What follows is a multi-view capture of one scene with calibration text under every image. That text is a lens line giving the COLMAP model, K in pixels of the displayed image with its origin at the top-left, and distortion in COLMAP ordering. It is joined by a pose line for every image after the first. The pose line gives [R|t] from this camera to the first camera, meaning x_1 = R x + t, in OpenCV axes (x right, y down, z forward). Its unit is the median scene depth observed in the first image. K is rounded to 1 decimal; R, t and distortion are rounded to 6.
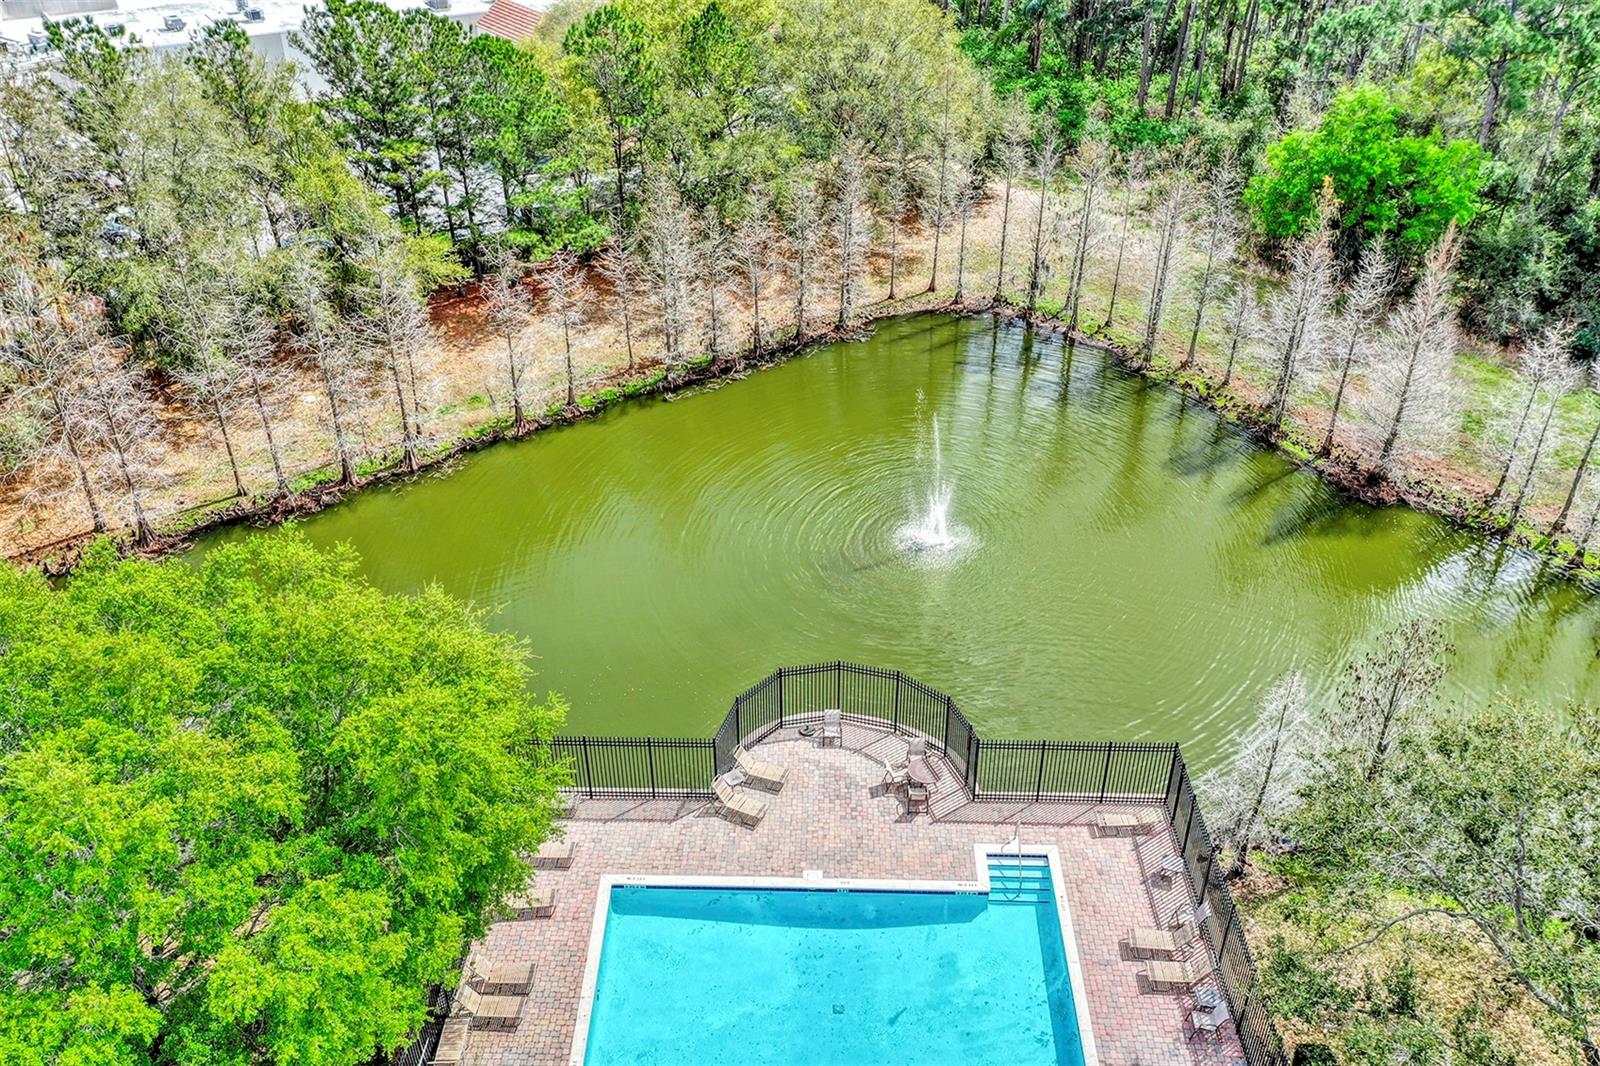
lens RADIAL K [[1271.8, 0, 793.2], [0, 1271.8, 531.8], [0, 0, 1]] dist [0.003341, 0.004099]
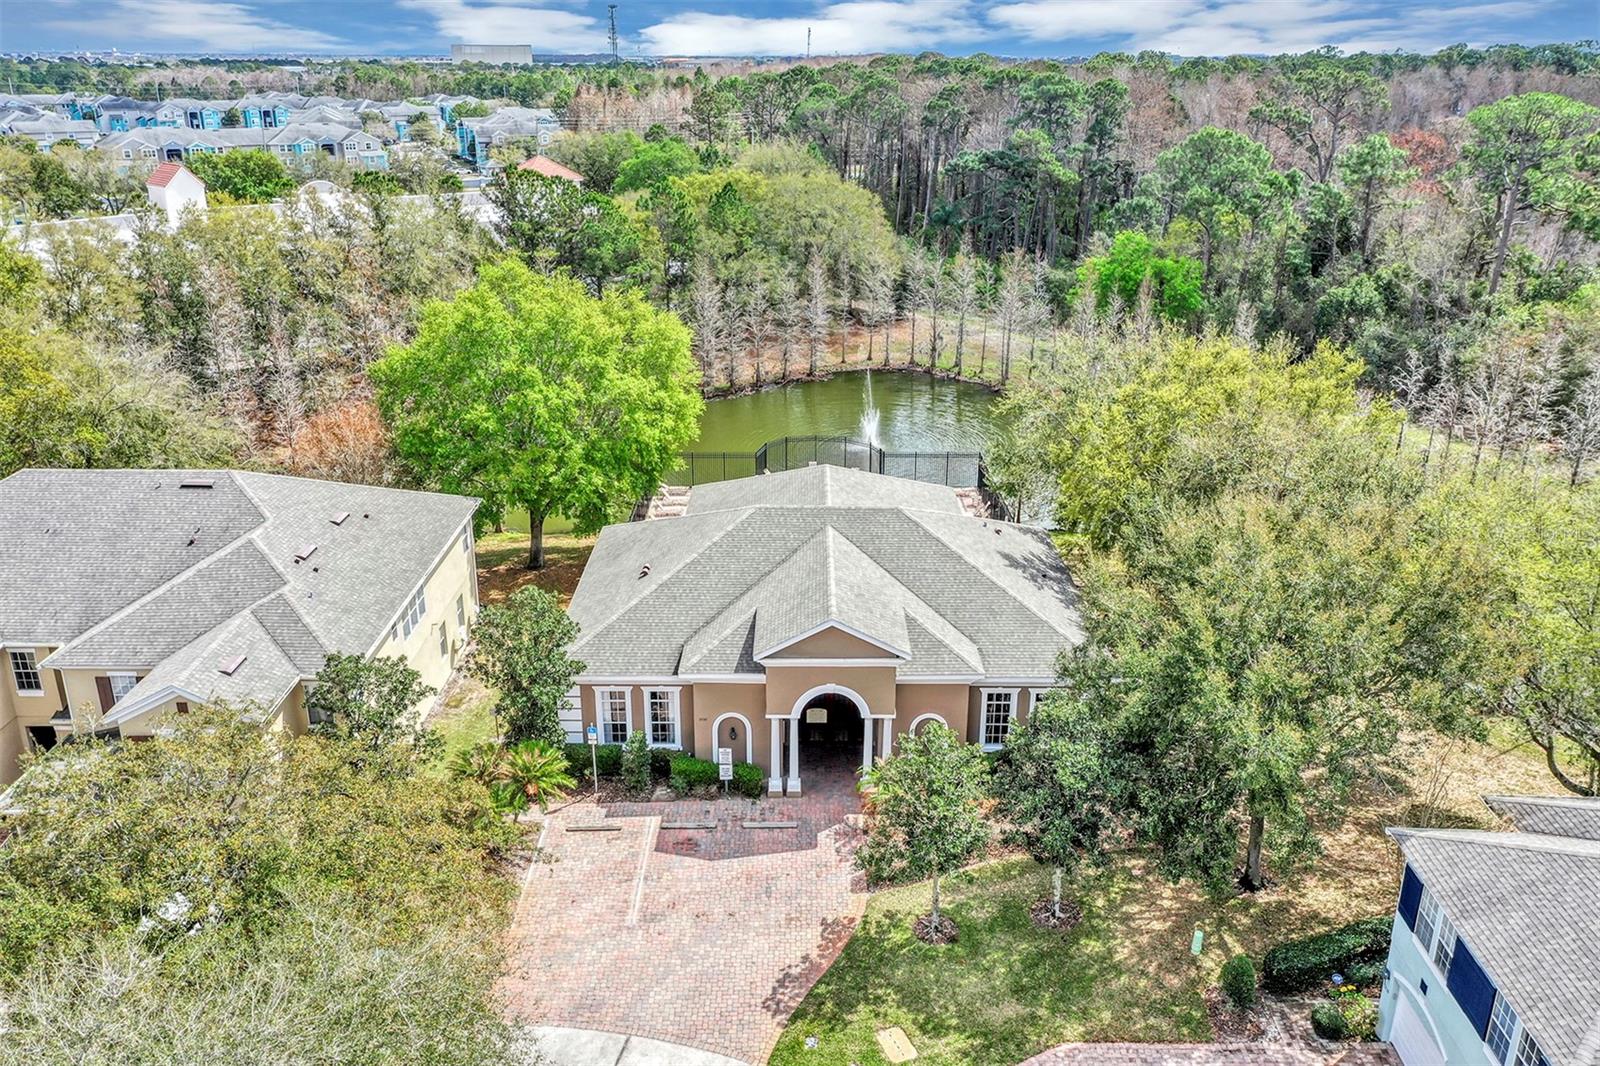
lens RADIAL K [[1271.8, 0, 793.2], [0, 1271.8, 531.8], [0, 0, 1]] dist [0.003341, 0.004099]
pose [[0.999542, -0.001261, 0.030234, -0.042460], [0.007375, 0.979155, -0.202979, 0.463684], [-0.029348, 0.203109, 0.978716, -0.653692]]
